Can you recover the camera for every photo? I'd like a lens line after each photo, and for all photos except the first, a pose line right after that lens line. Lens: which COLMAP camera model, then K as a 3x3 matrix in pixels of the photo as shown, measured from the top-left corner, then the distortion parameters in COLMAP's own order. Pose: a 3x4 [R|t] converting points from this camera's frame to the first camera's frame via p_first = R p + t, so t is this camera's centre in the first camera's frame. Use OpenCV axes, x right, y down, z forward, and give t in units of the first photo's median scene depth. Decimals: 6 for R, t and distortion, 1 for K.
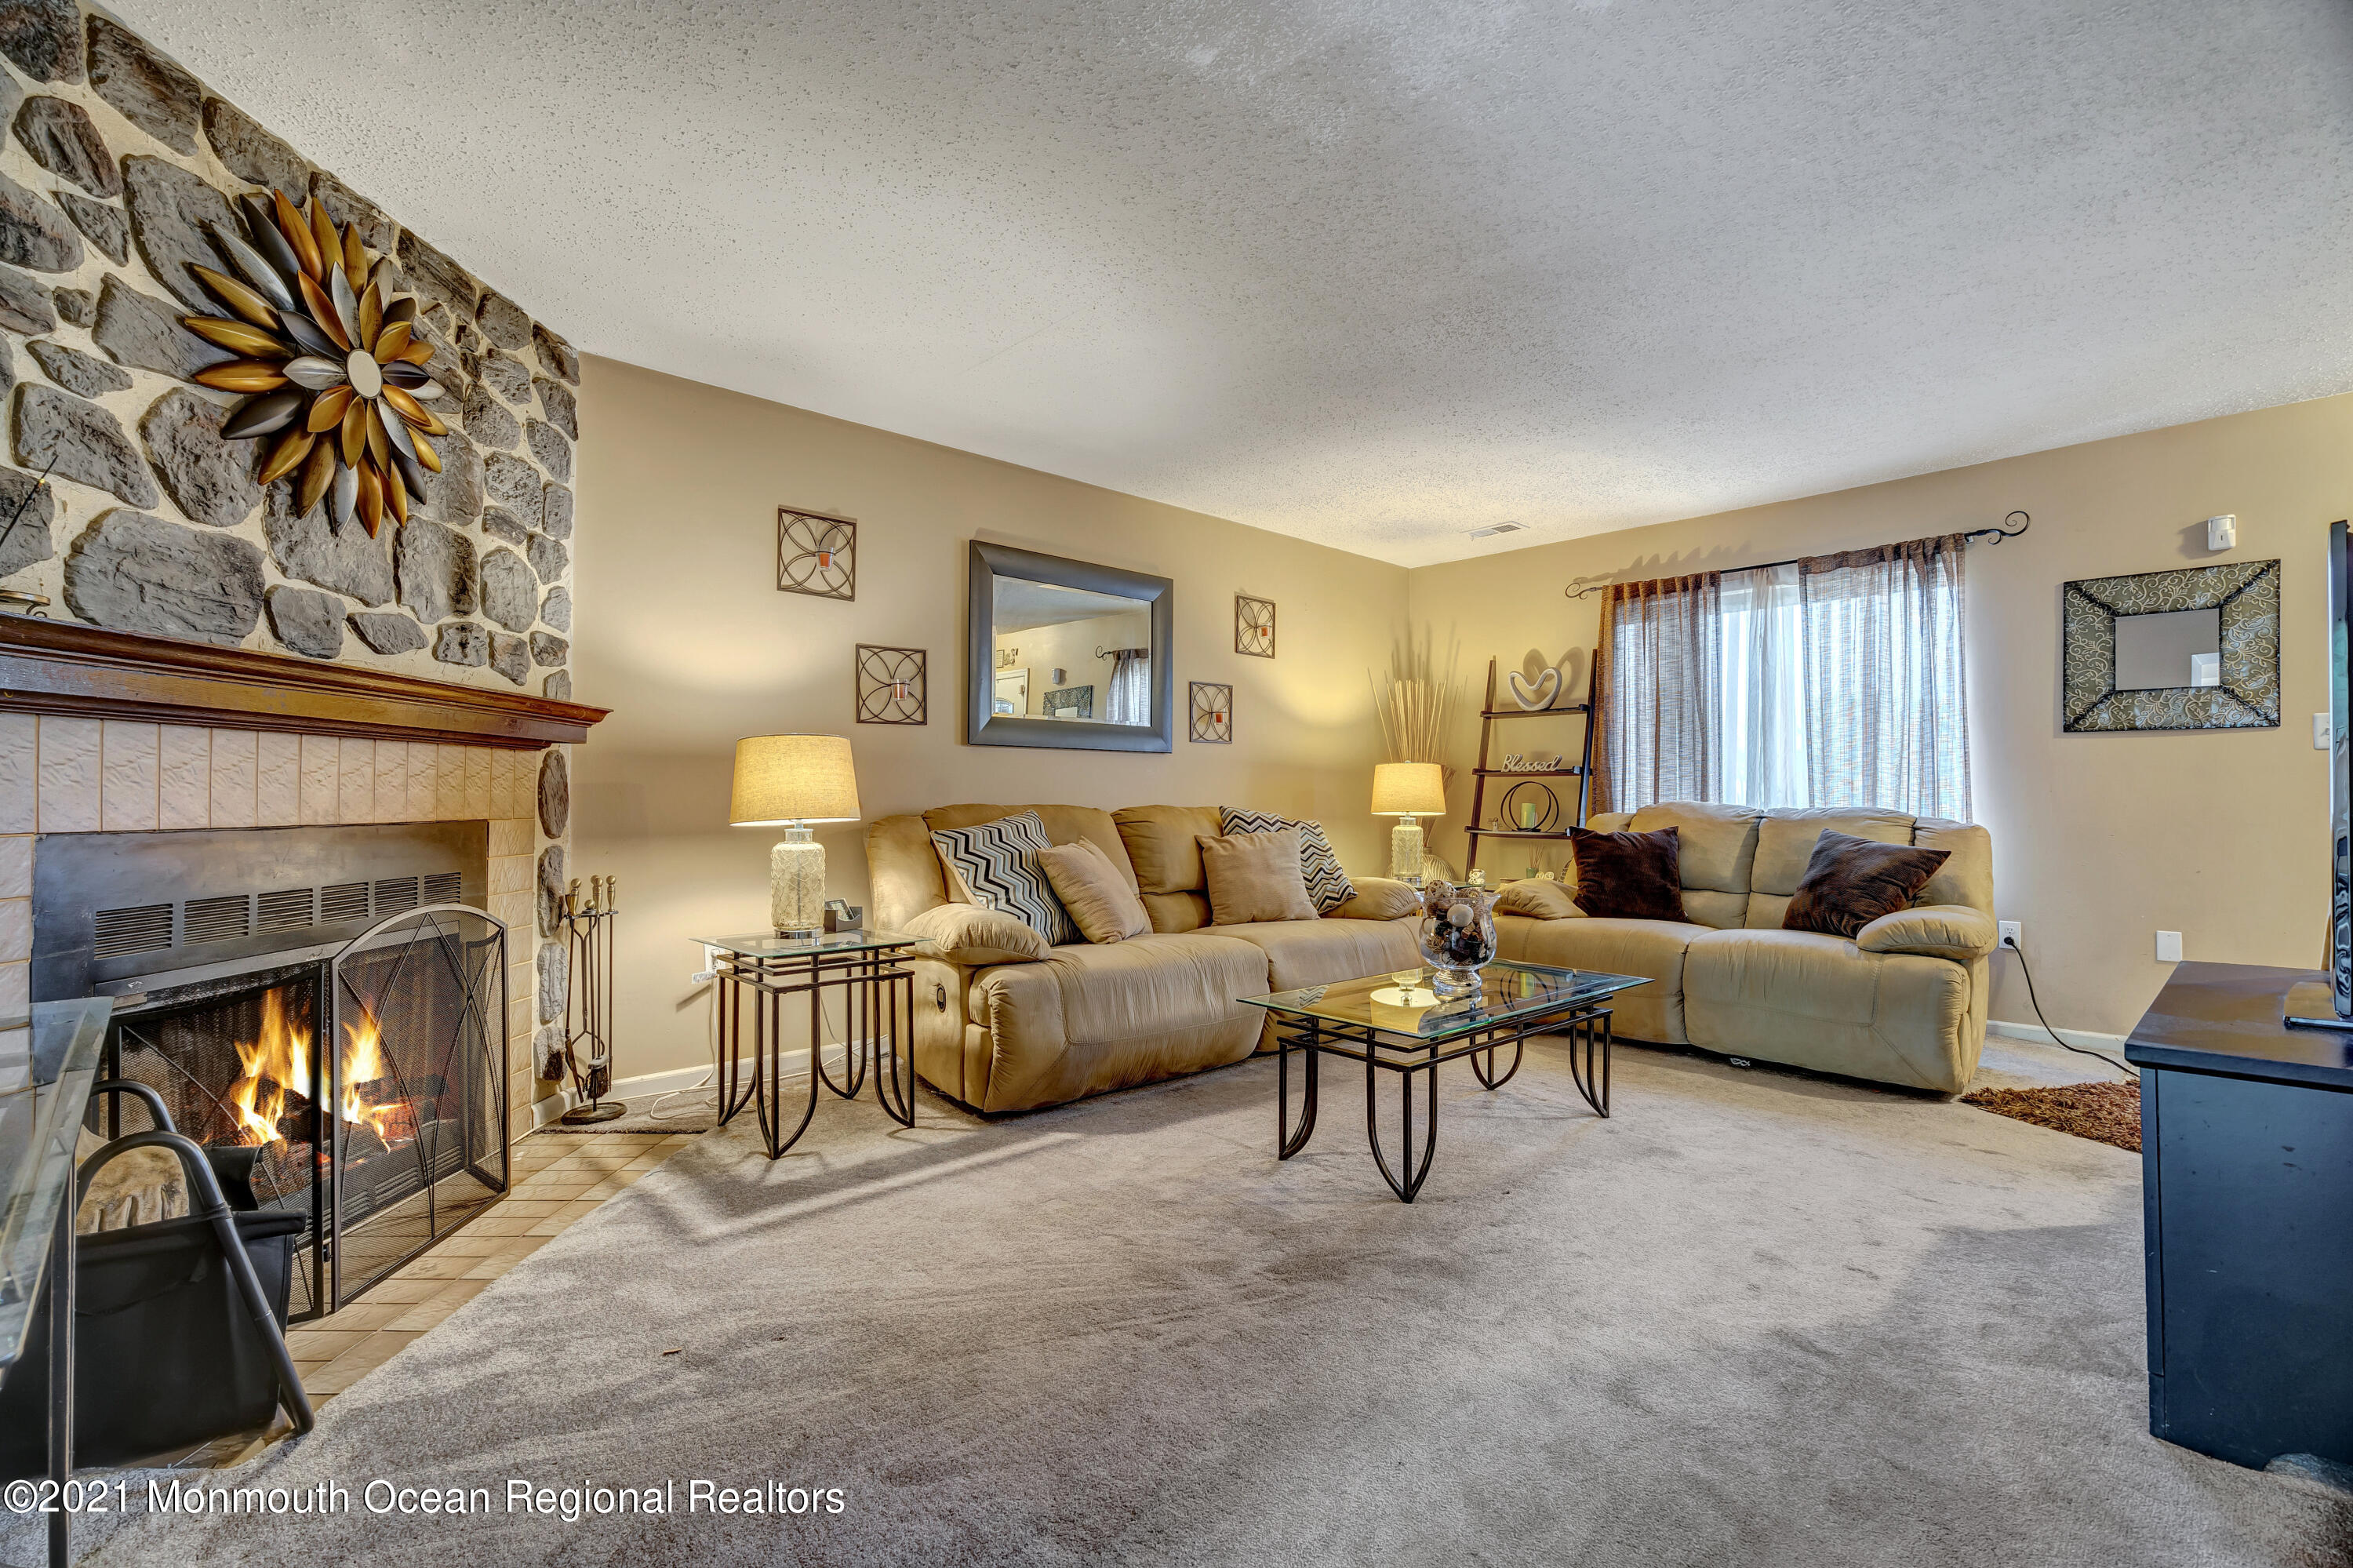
lens RADIAL K [[1053.2, 0, 1178.7], [0, 1053.2, 778.0], [0, 0, 1]] dist [-0.008907, 0.002375]
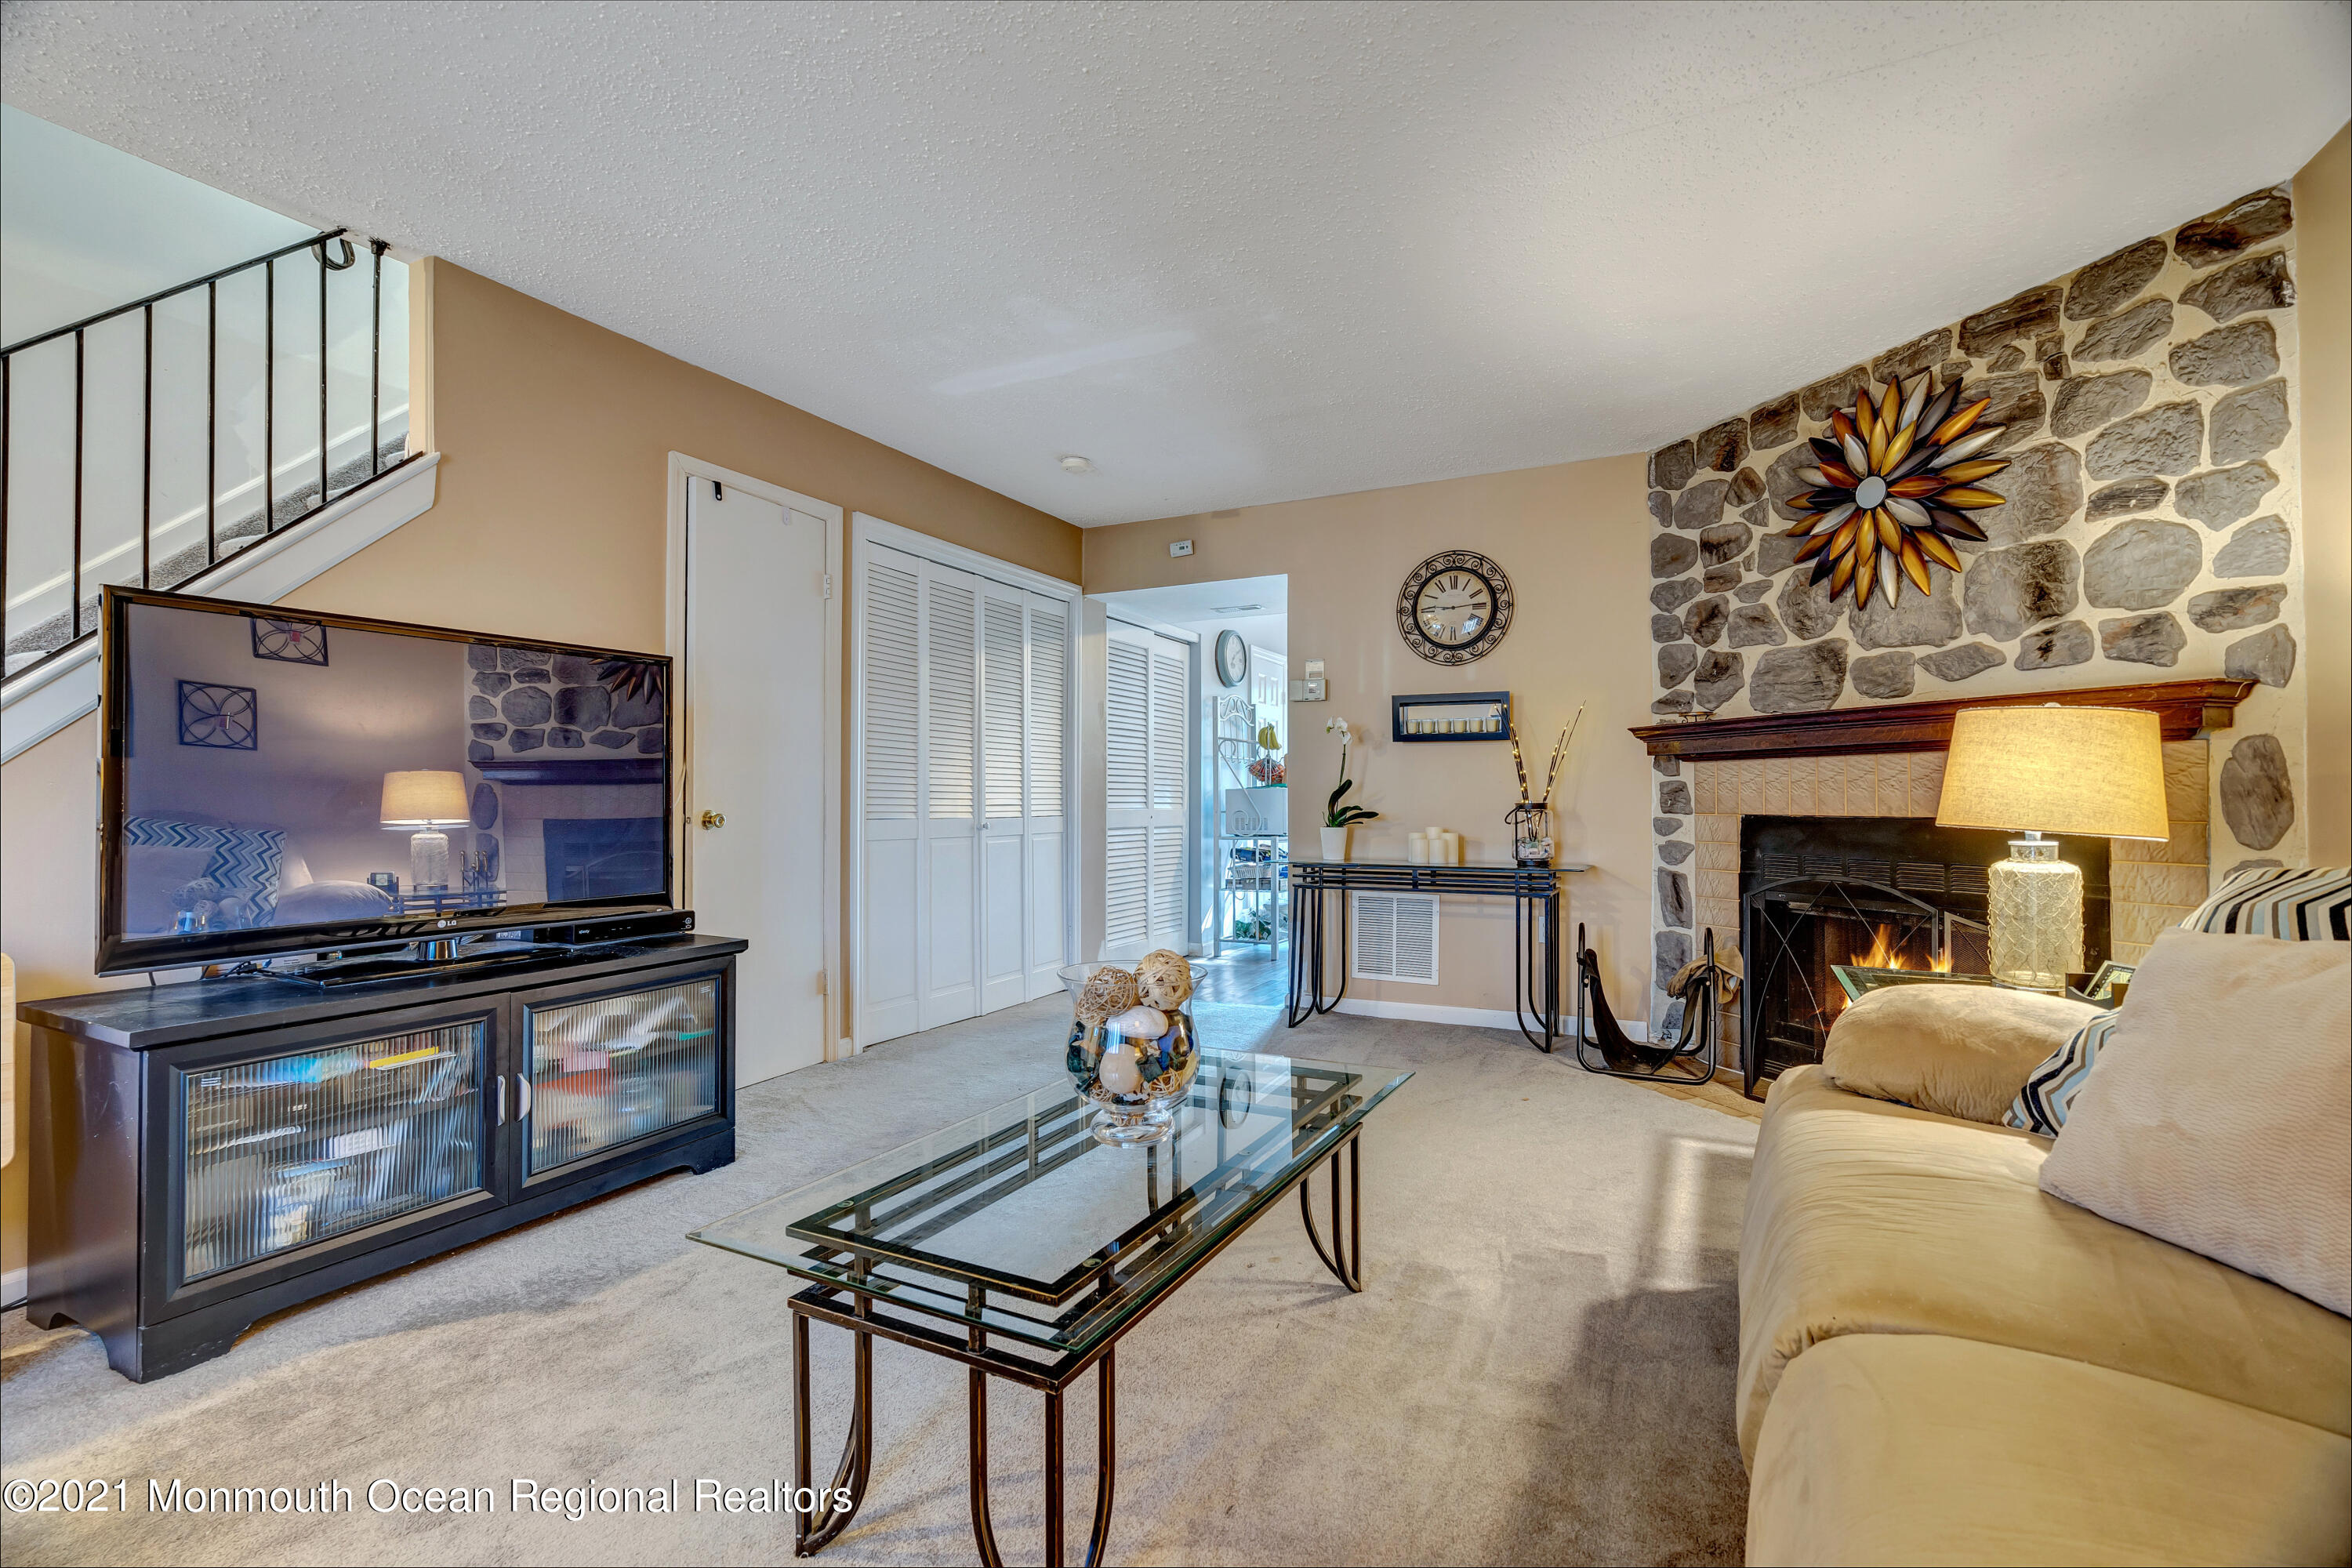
lens RADIAL K [[1052.7, 0, 1174.7], [0, 1052.7, 779.6], [0, 0, 1]] dist [-0.008907, 0.002375]
pose [[-0.943038, -0.004340, -0.332657, 0.442216], [0.008461, 0.999279, -0.037022, 0.030830], [0.332577, -0.037727, -0.942321, 1.587270]]
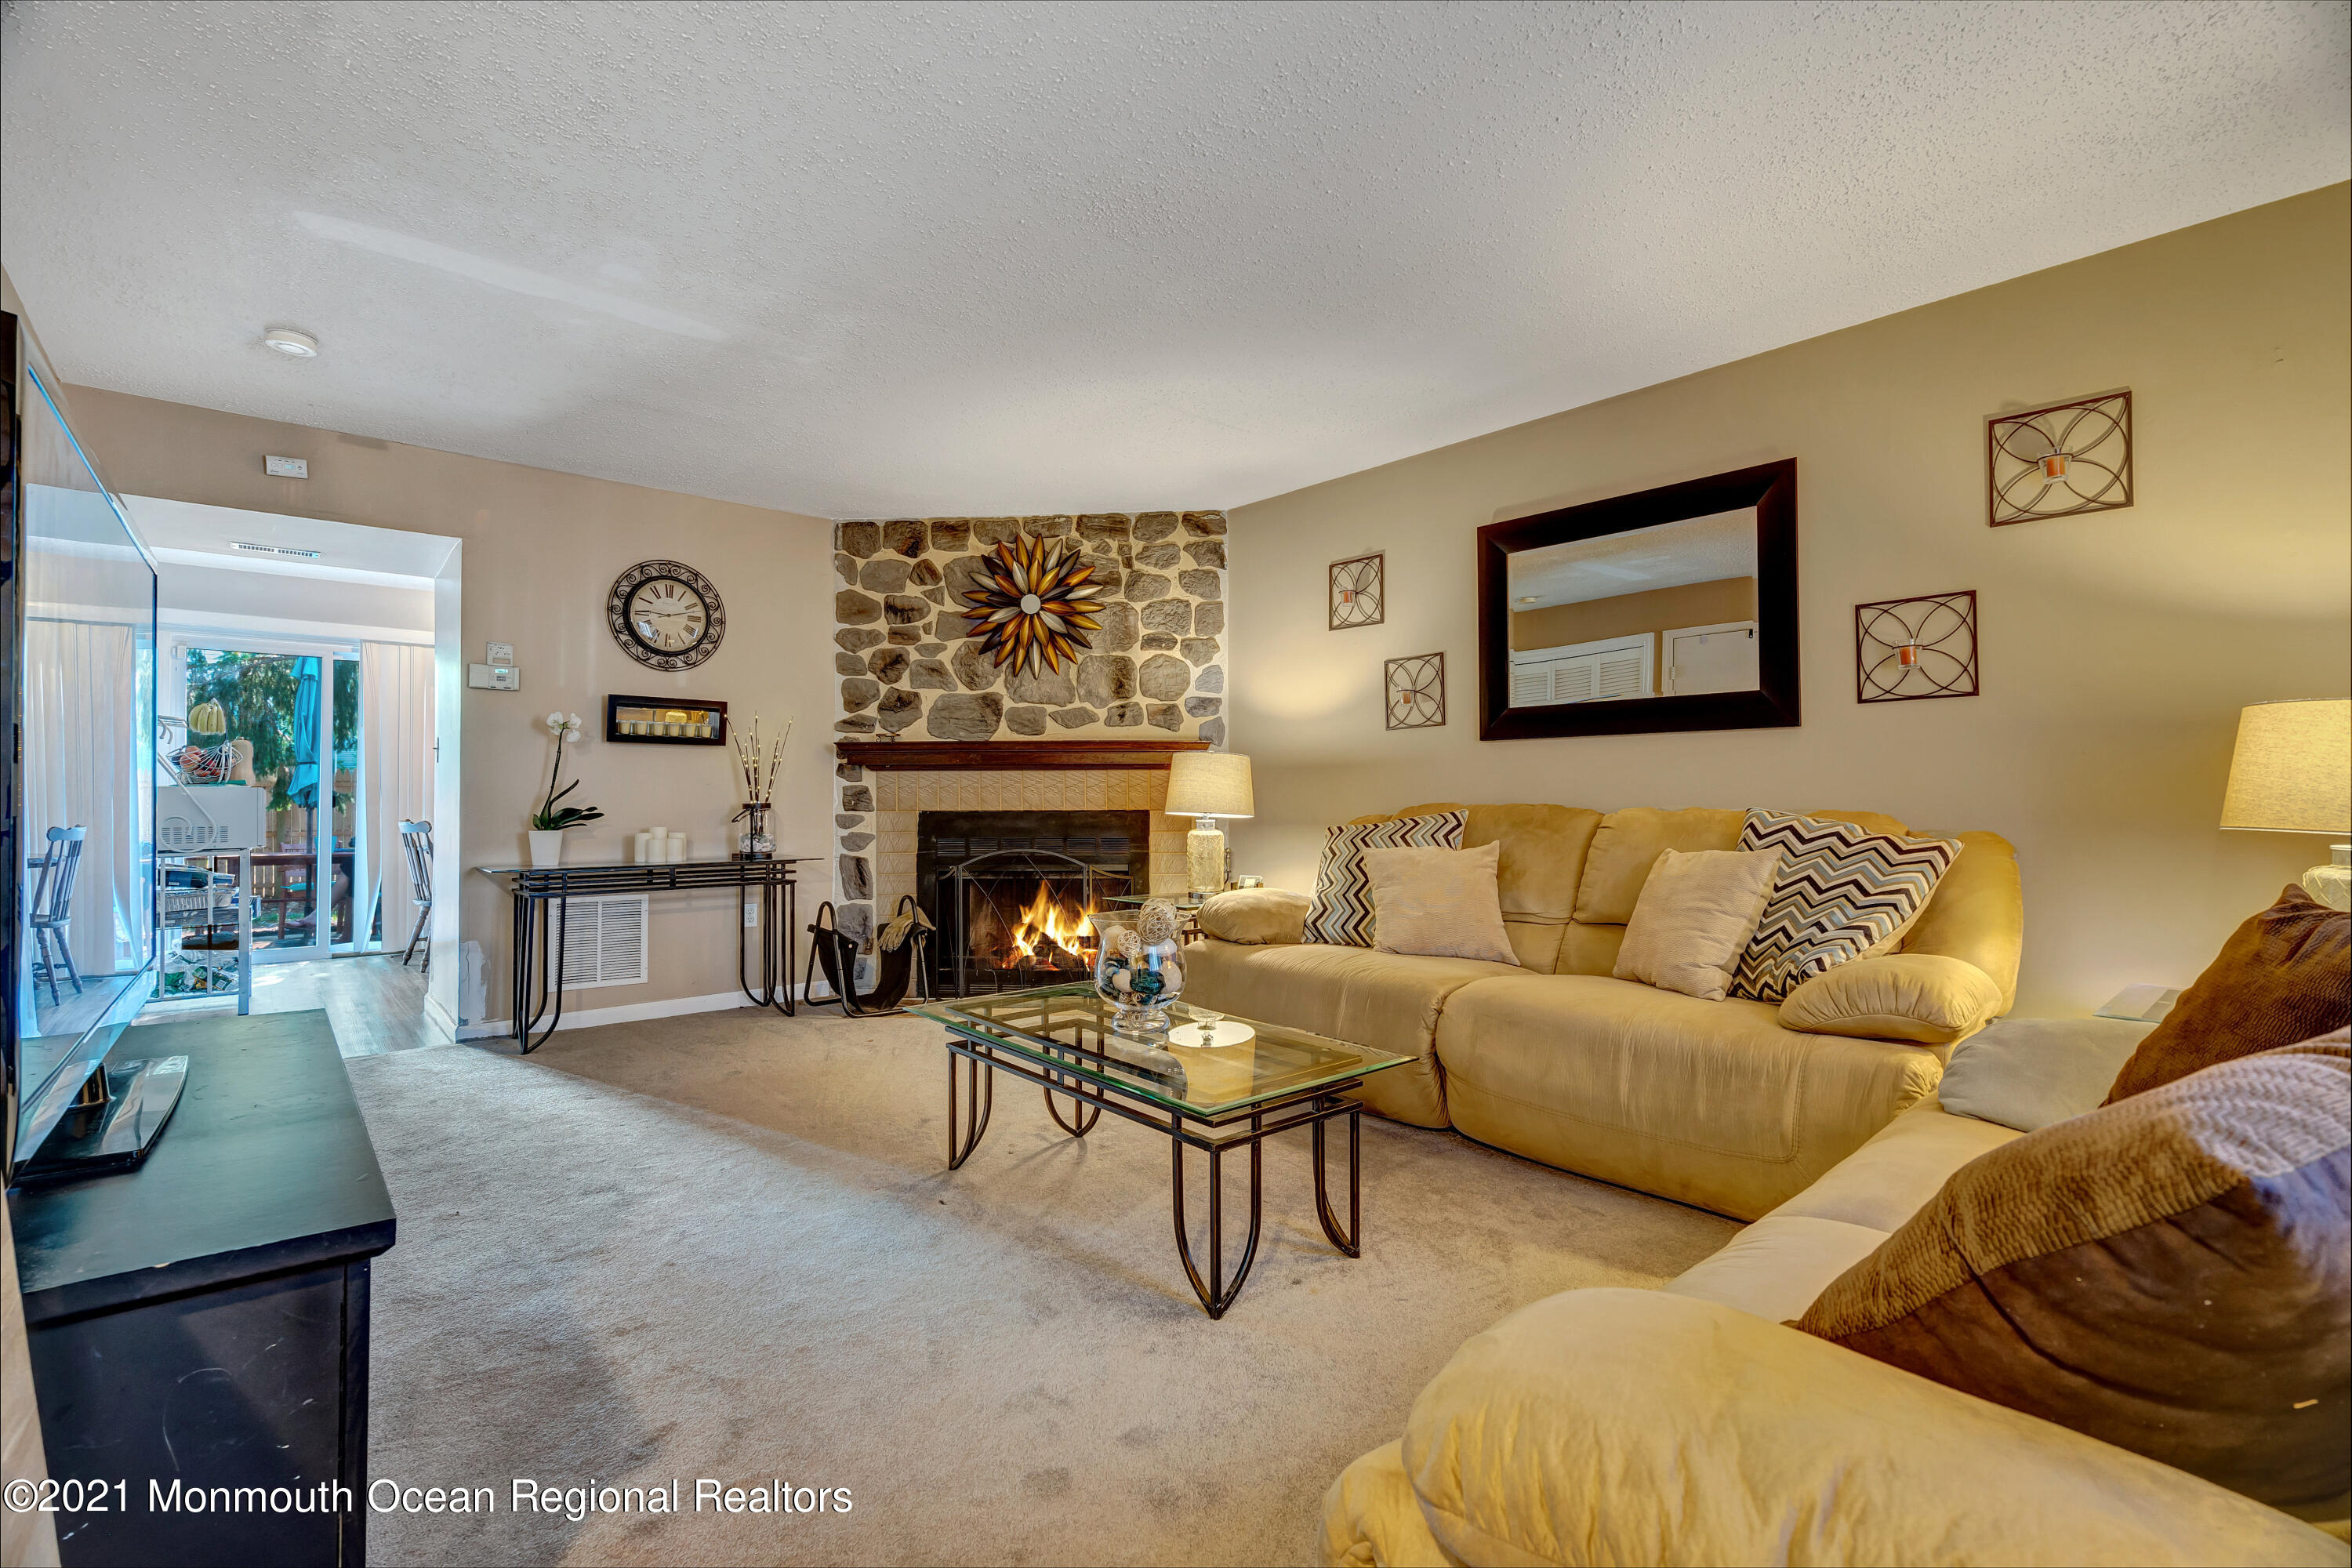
lens RADIAL K [[1052.7, 0, 1175.8], [0, 1052.7, 778.5], [0, 0, 1]] dist [-0.008907, 0.002375]
pose [[-0.037881, -0.017262, -0.999133, 1.115199], [0.023059, 0.999569, -0.018144, 0.019683], [0.999016, -0.023727, -0.037466, 1.098252]]
